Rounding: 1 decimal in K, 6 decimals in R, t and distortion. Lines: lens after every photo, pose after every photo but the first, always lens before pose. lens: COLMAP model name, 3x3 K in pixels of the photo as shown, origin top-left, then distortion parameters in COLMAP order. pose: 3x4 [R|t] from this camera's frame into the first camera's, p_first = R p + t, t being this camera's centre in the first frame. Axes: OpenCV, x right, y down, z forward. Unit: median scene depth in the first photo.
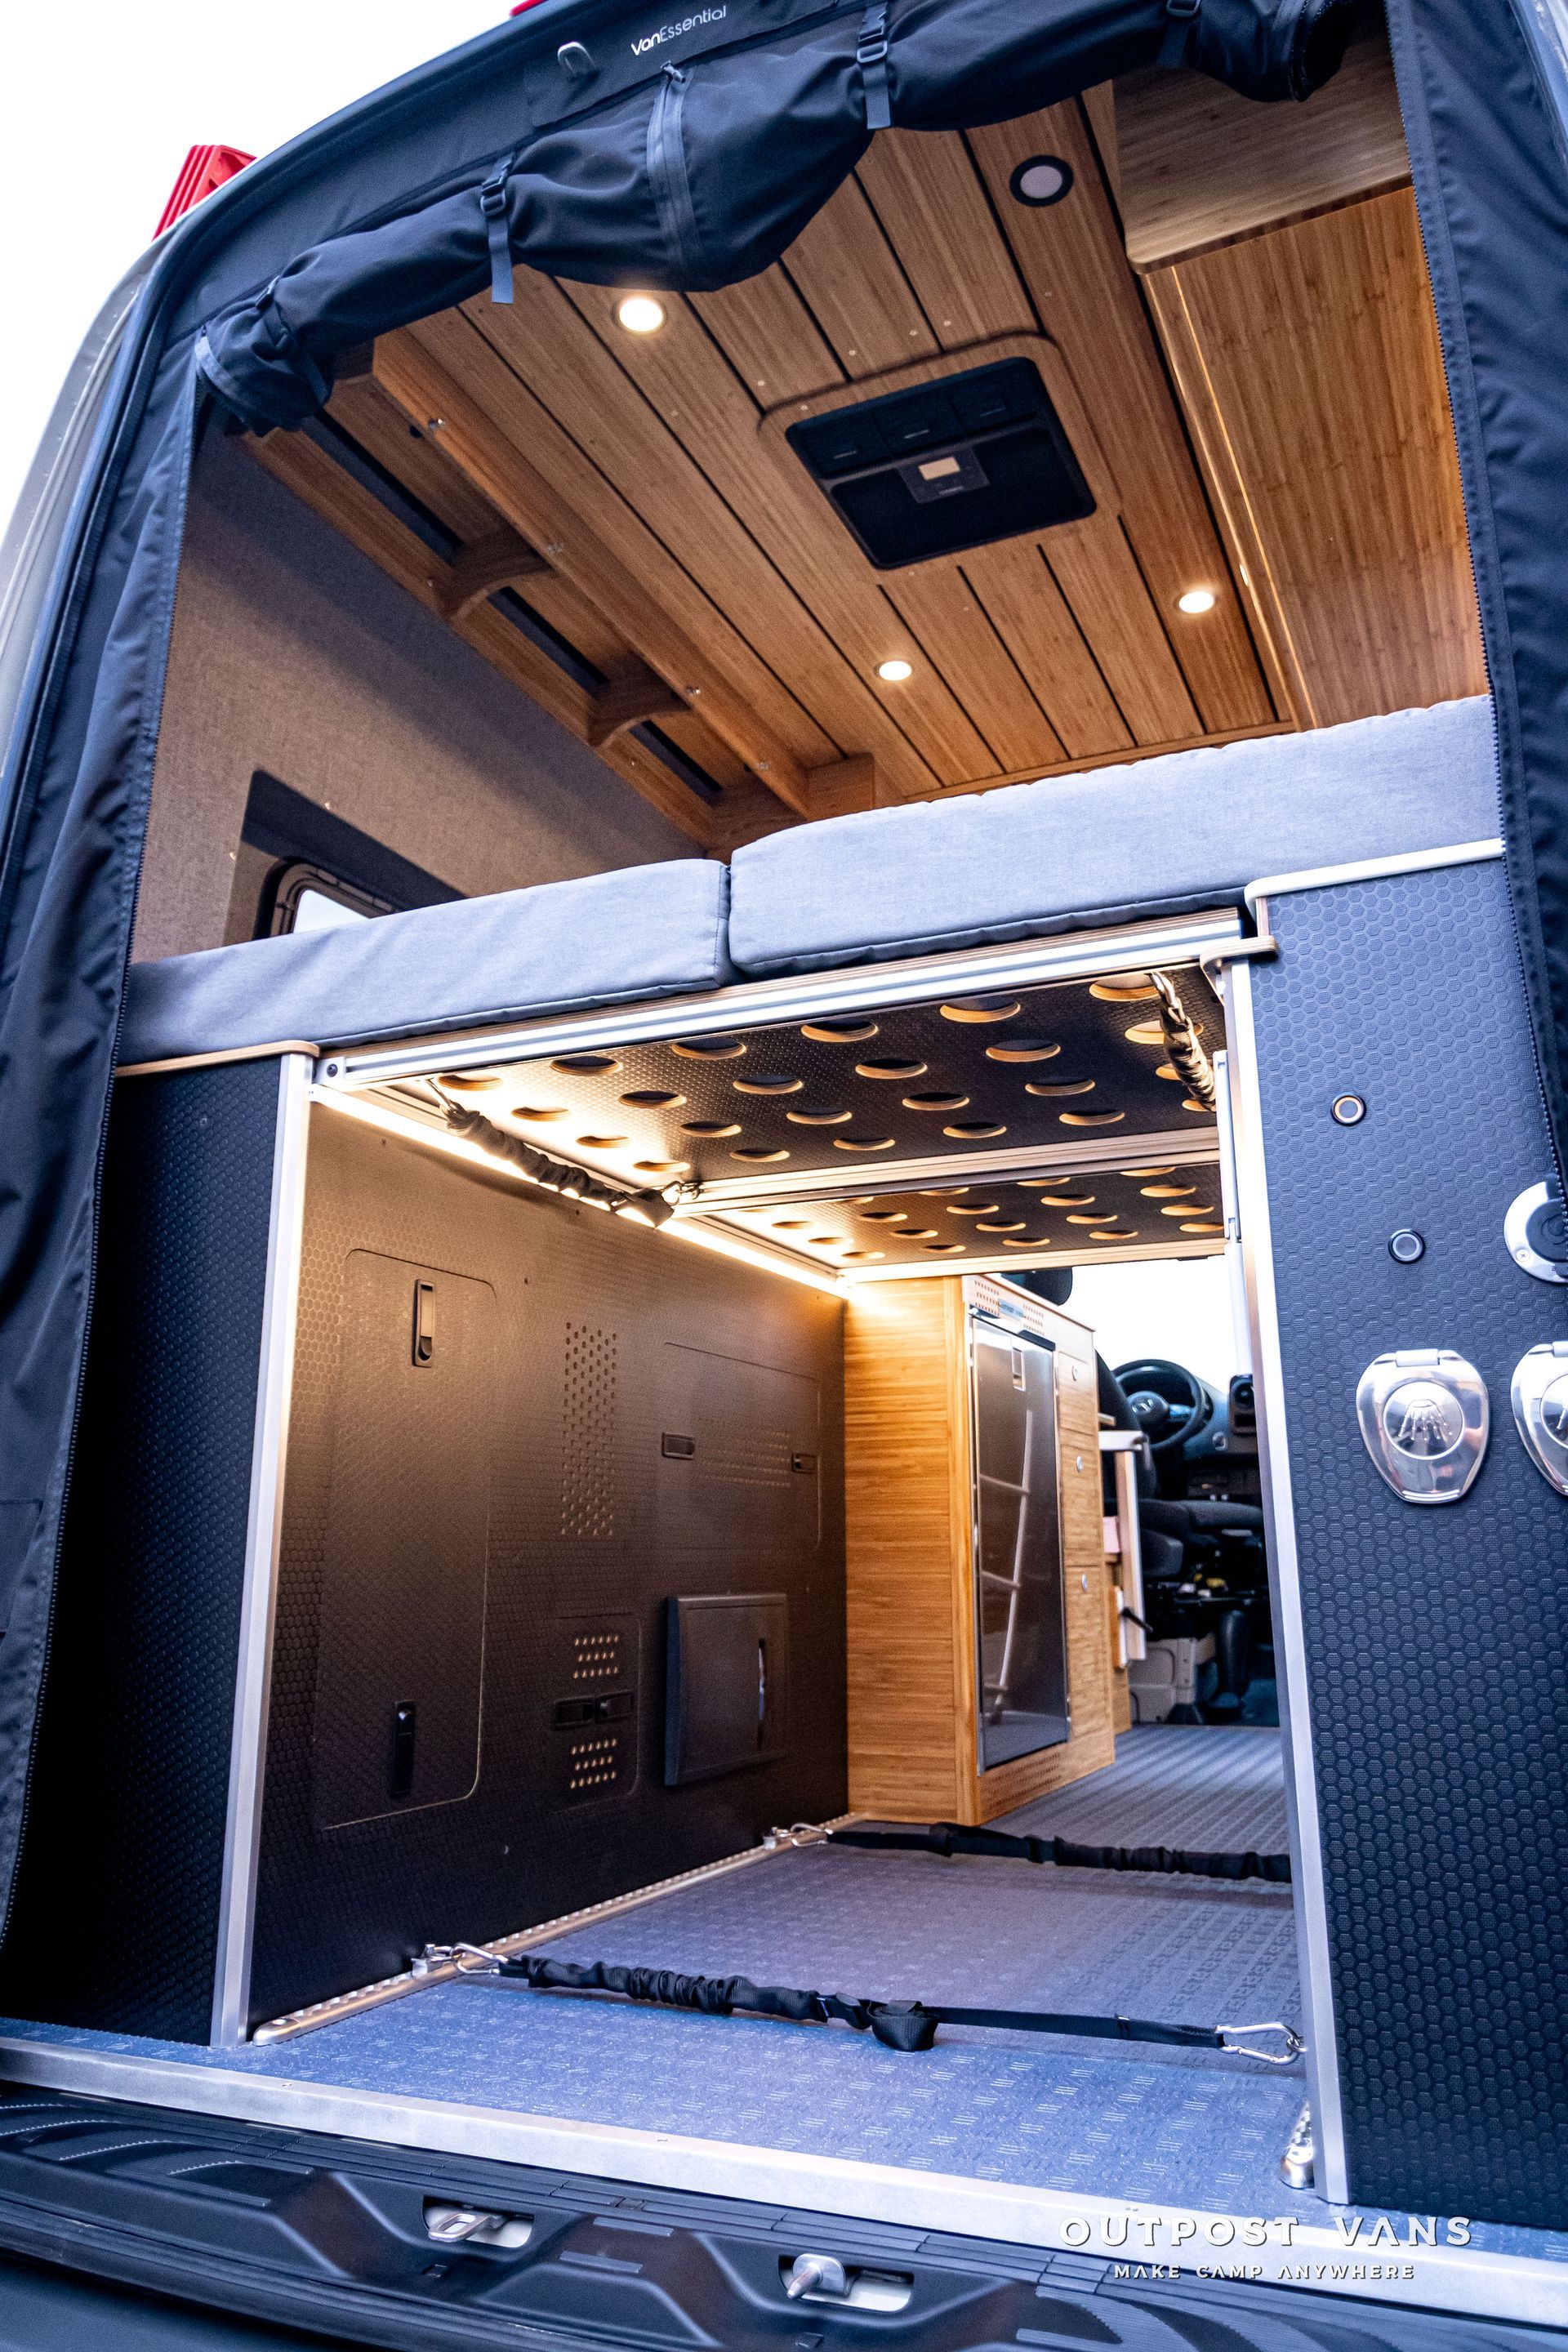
lens RADIAL K [[1638.1, 0, 826.4], [0, 1638.1, 1169.0], [0, 0, 1]] dist [-0.000059, -0.001358]
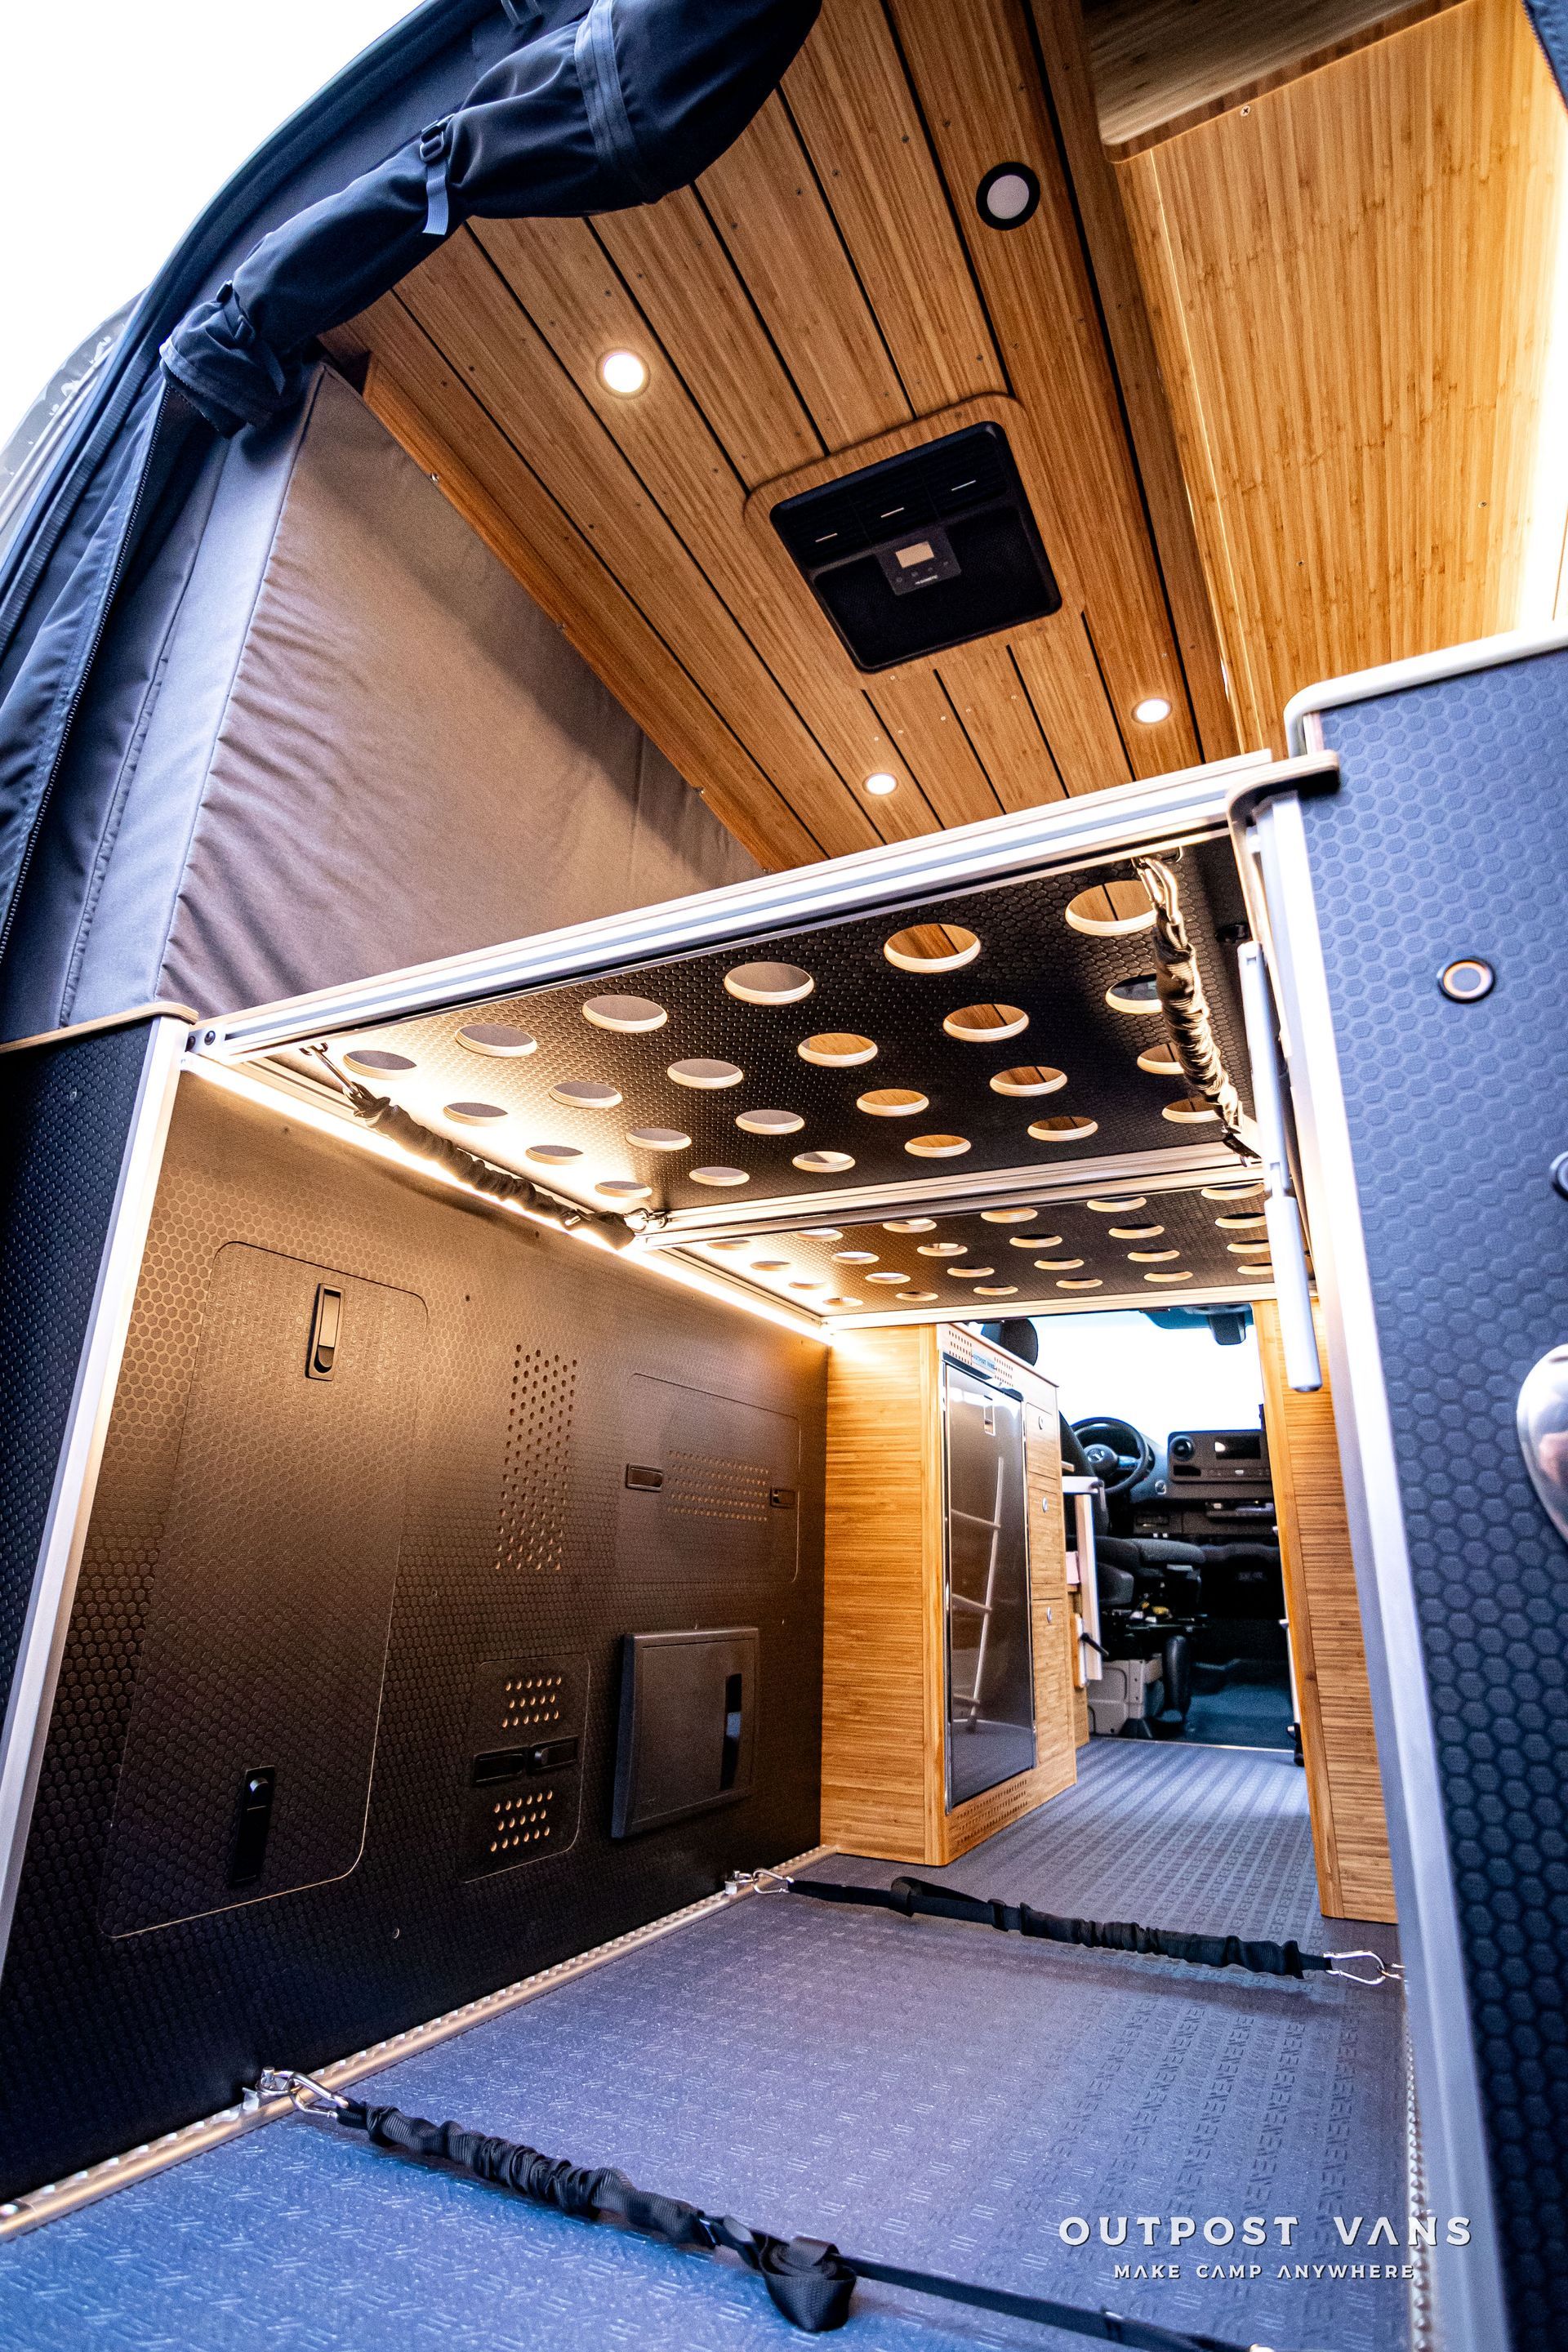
lens RADIAL K [[1183.8, 0, 805.0], [0, 1183.8, 1167.9], [0, 0, 1]] dist [-0.007986, -0.009953]
pose [[0.998875, 0.014580, -0.045116, 0.041560], [-0.018709, 0.995537, -0.092503, 0.049602], [0.043566, 0.093243, 0.994690, 0.291416]]
